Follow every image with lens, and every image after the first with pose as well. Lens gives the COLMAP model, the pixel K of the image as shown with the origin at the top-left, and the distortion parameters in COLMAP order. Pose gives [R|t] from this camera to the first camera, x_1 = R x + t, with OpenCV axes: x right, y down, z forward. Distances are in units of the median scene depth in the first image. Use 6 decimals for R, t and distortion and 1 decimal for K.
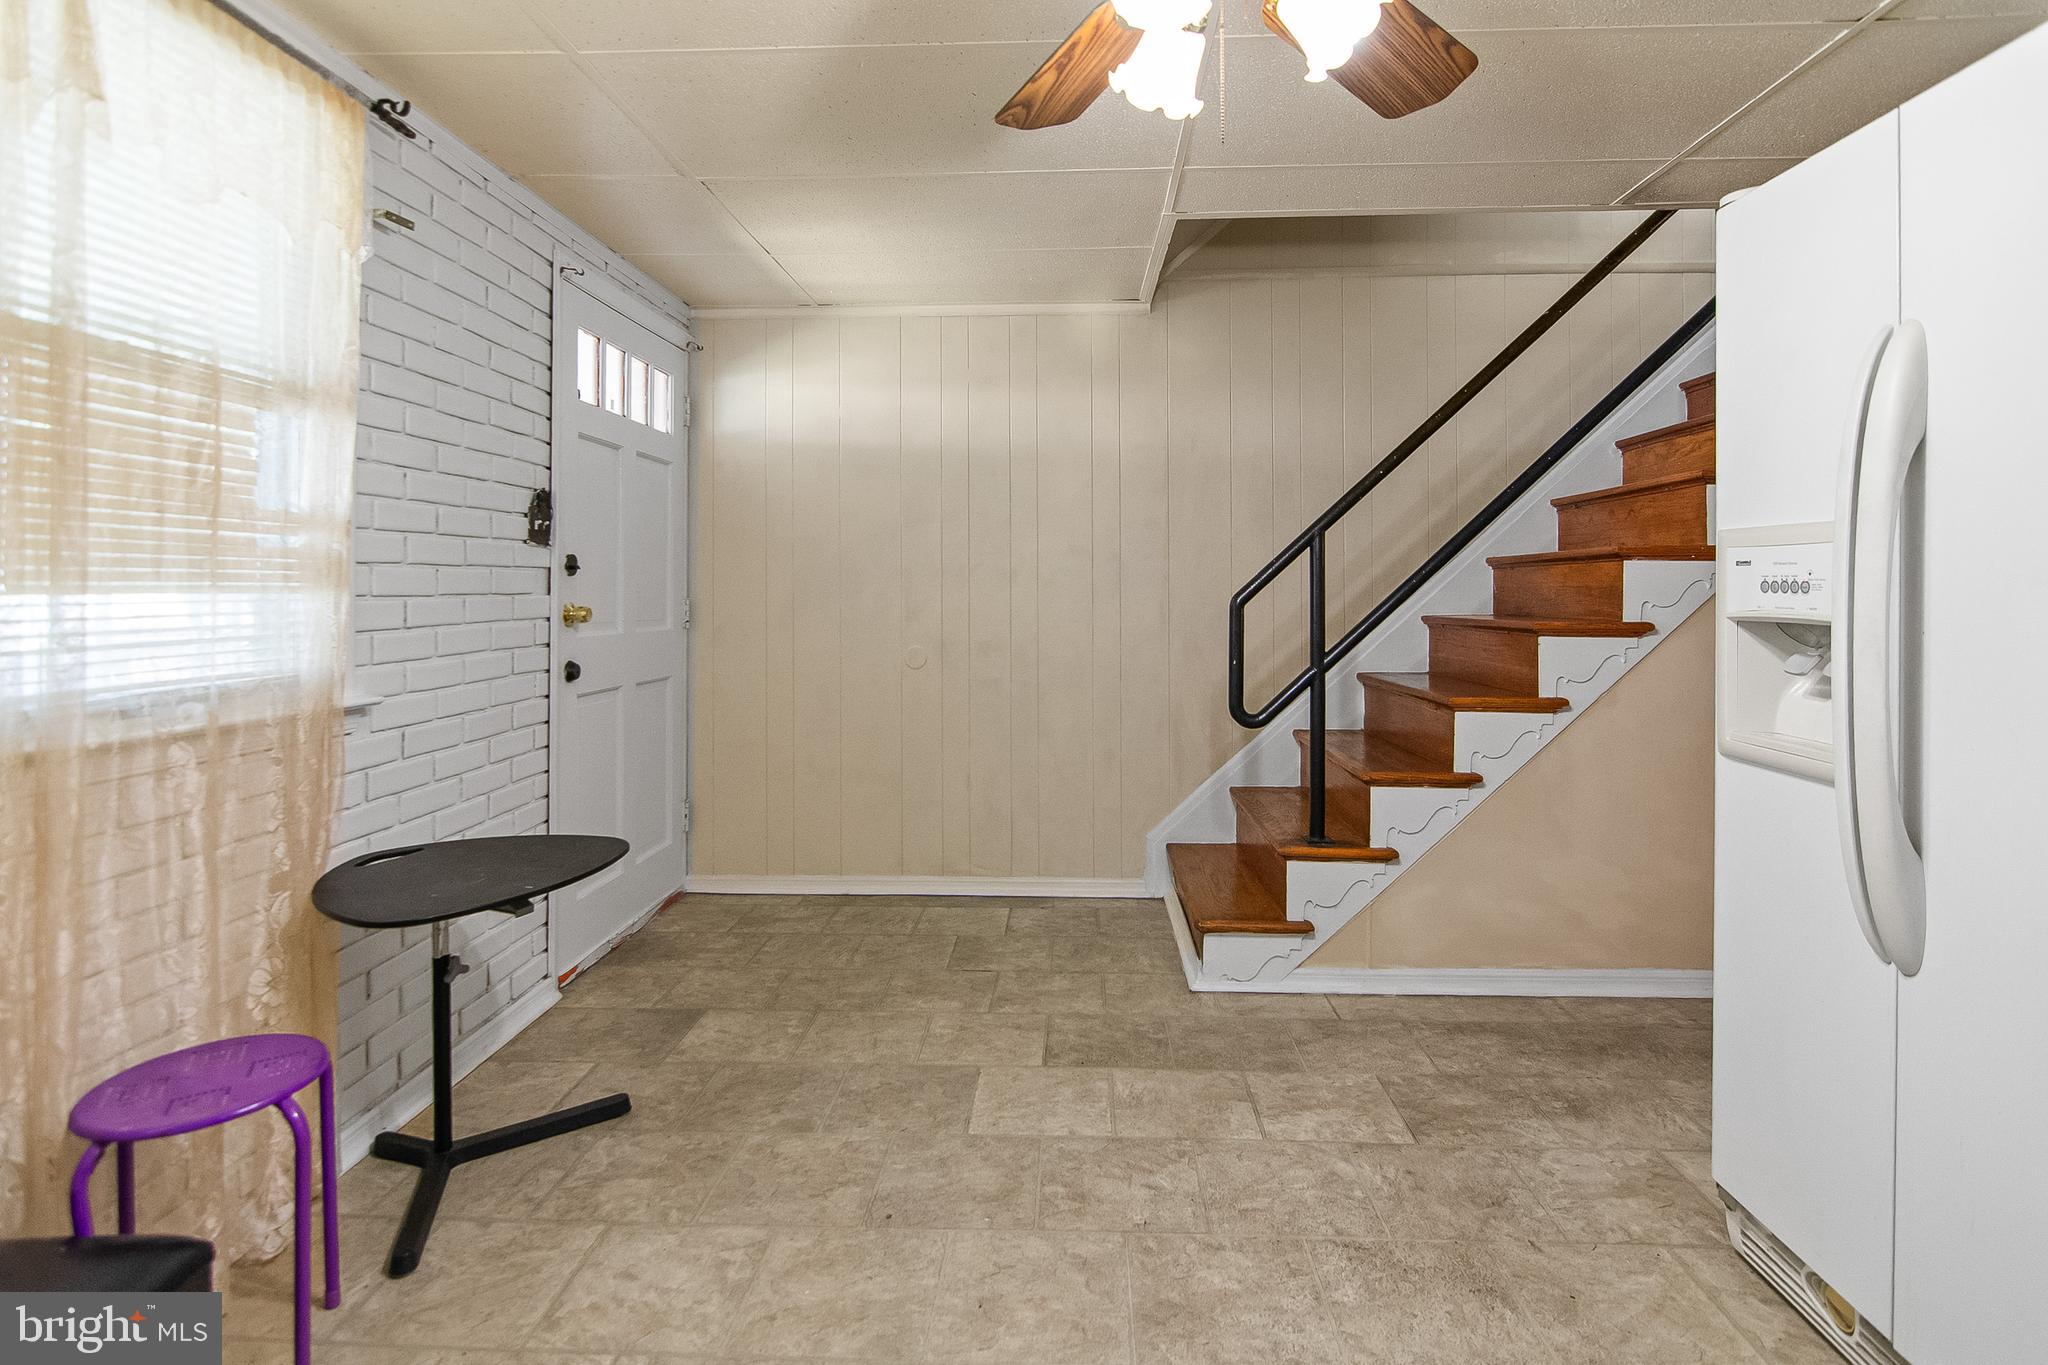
lens RADIAL K [[1033.1, 0, 1021.0], [0, 1033.1, 600.5], [0, 0, 1]] dist [0.000915, -0.004416]
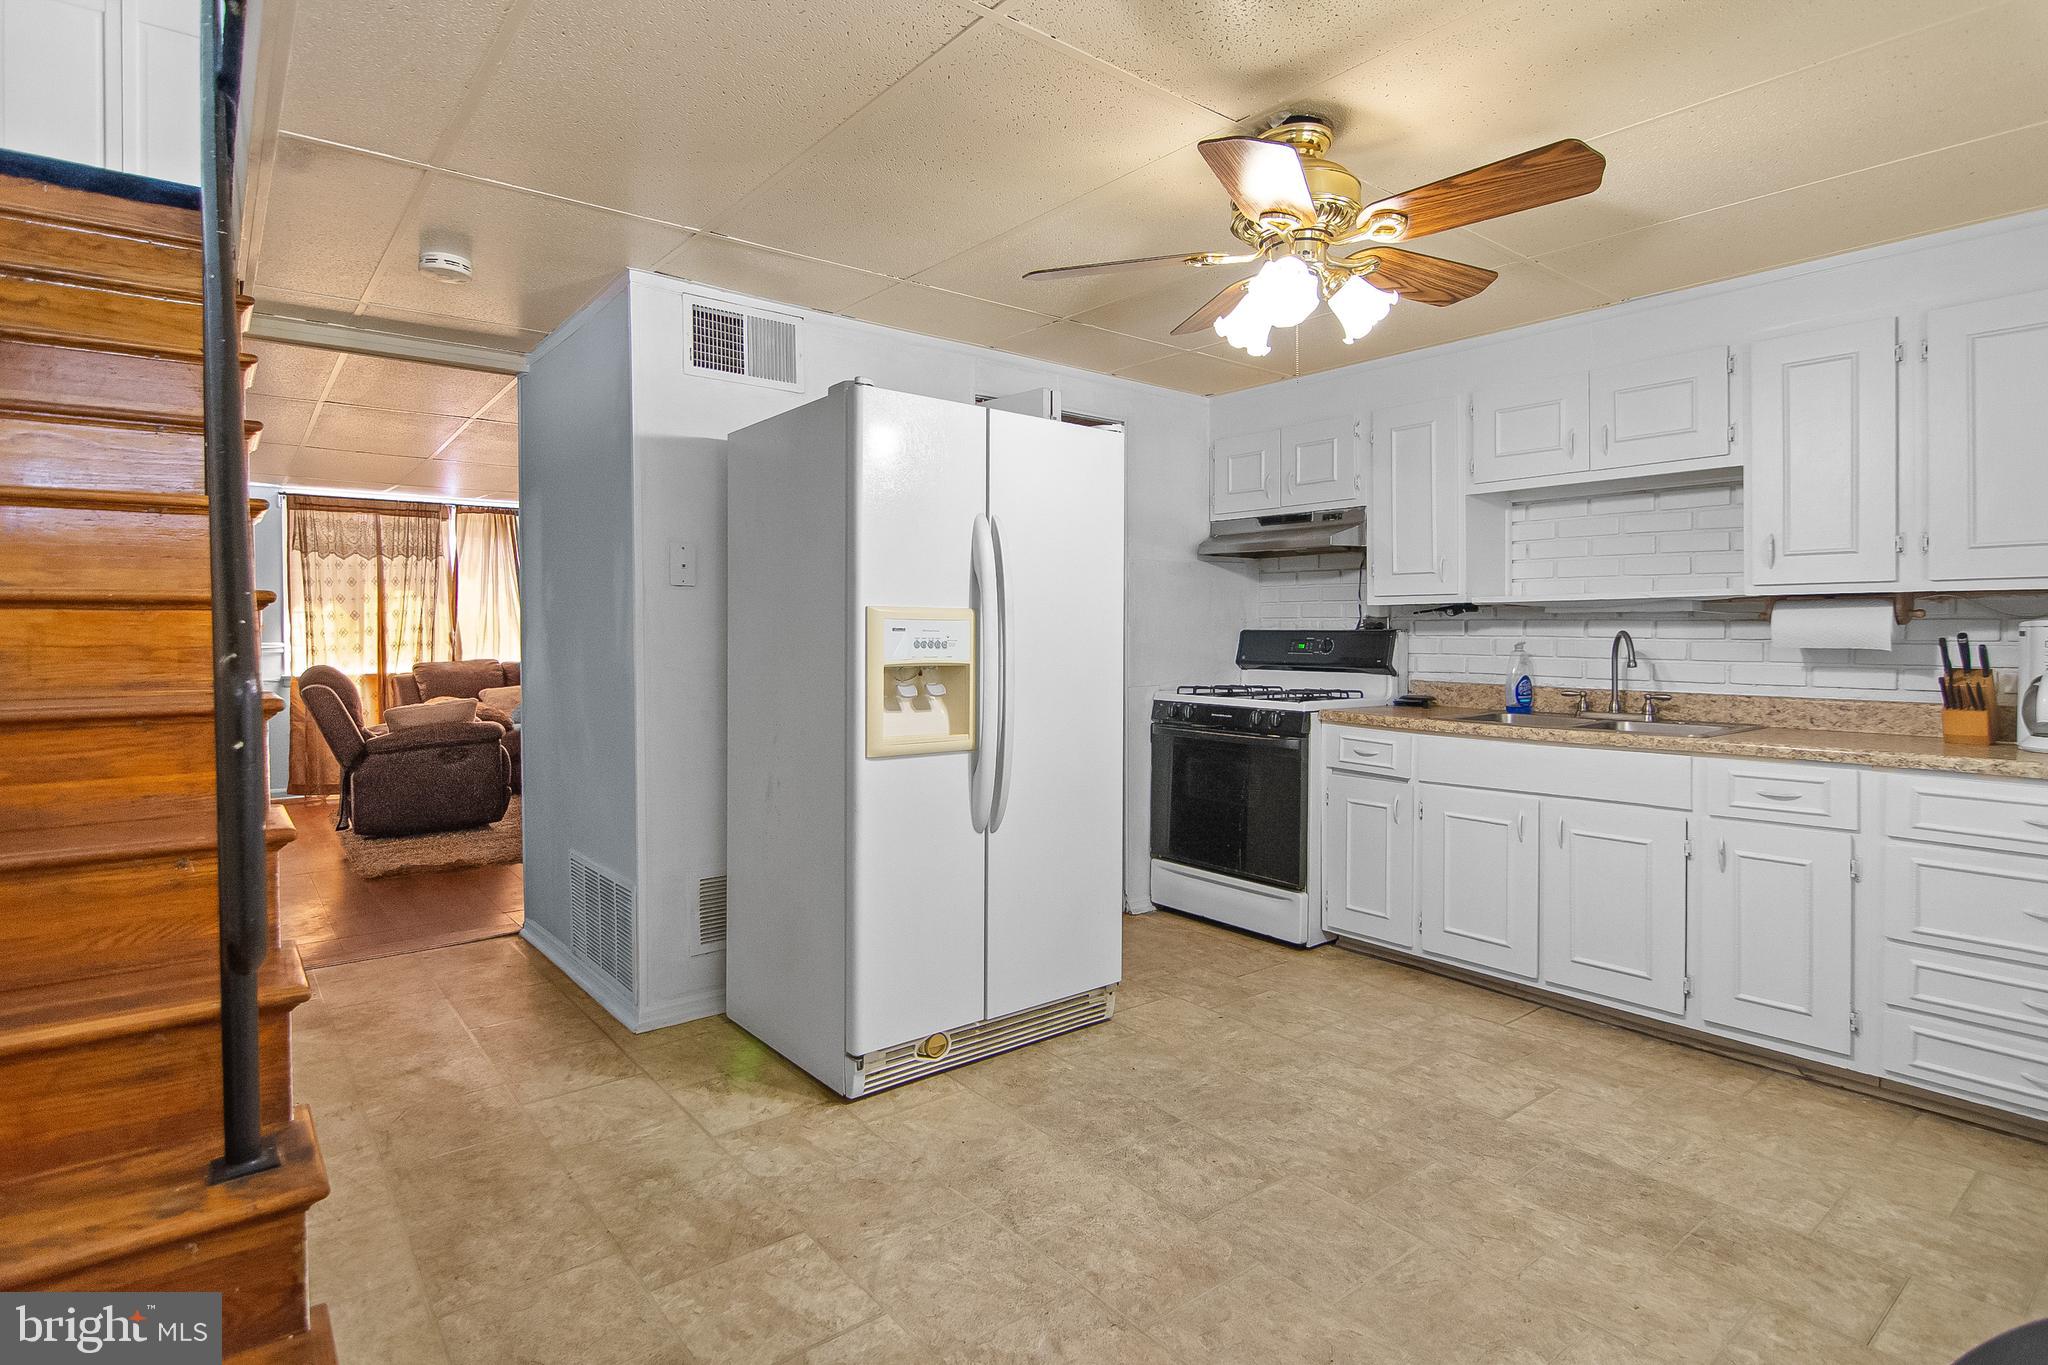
lens RADIAL K [[1033.1, 0, 1053.8], [0, 1033.1, 640.9], [0, 0, 1]] dist [0.000915, -0.004416]
pose [[-0.680558, -0.003596, 0.732686, -0.410697], [0.006654, 0.999916, 0.011087, -0.021325], [-0.732664, 0.012421, -0.680477, 1.303504]]
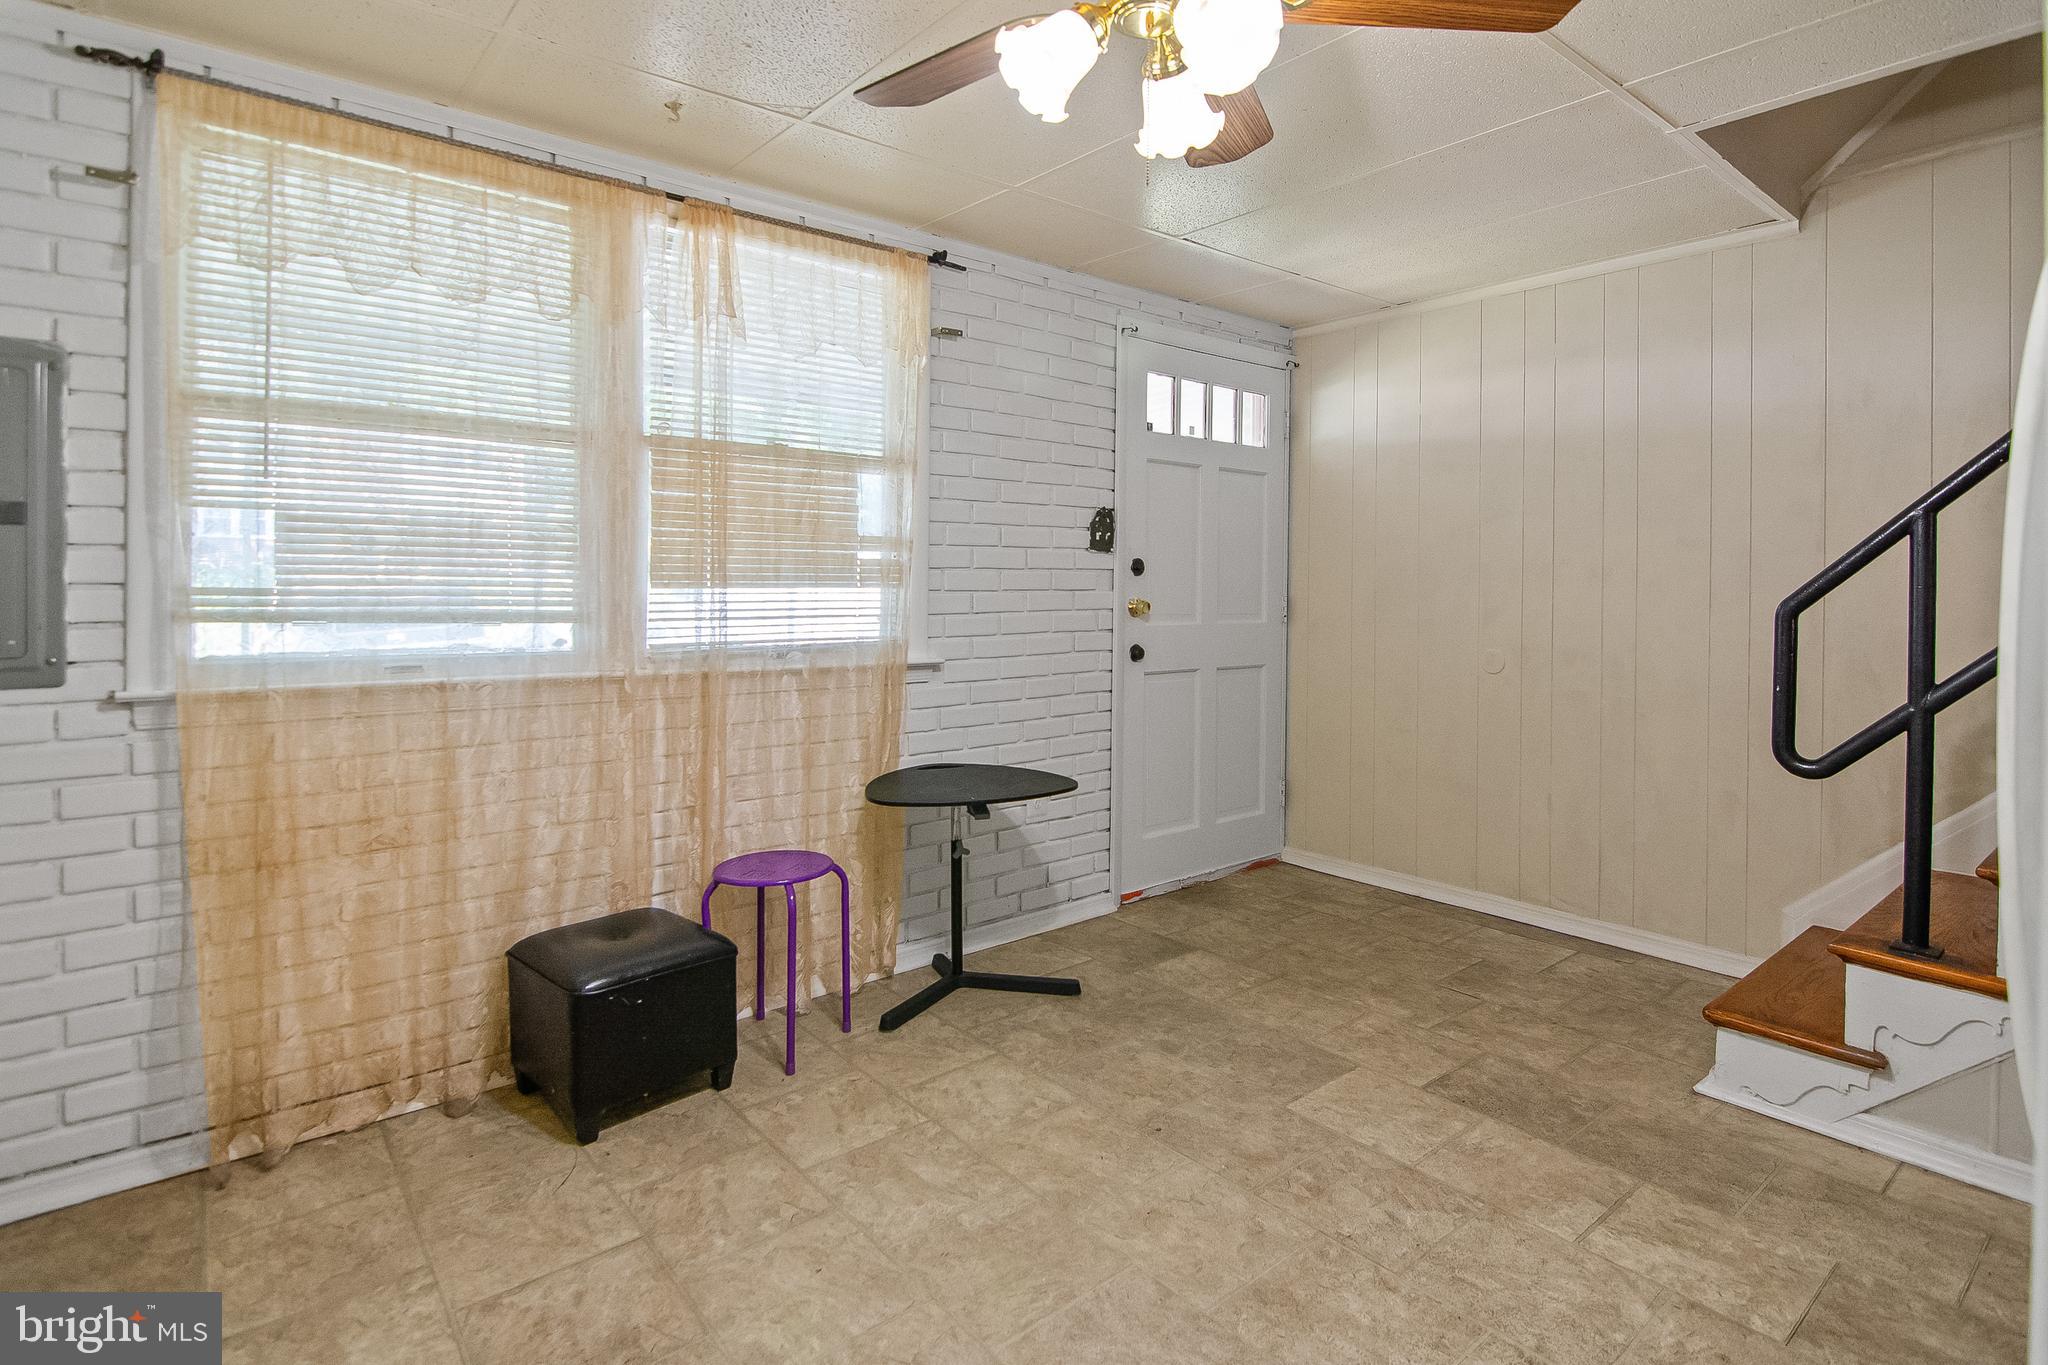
lens RADIAL K [[1033.1, 0, 1022.8], [0, 1033.1, 611.6], [0, 0, 1]] dist [0.000915, -0.004416]
pose [[0.669952, 0.026542, -0.741930, 0.489433], [-0.015147, 0.999641, 0.022084, -0.007421], [0.742250, -0.003558, 0.670114, 0.087552]]
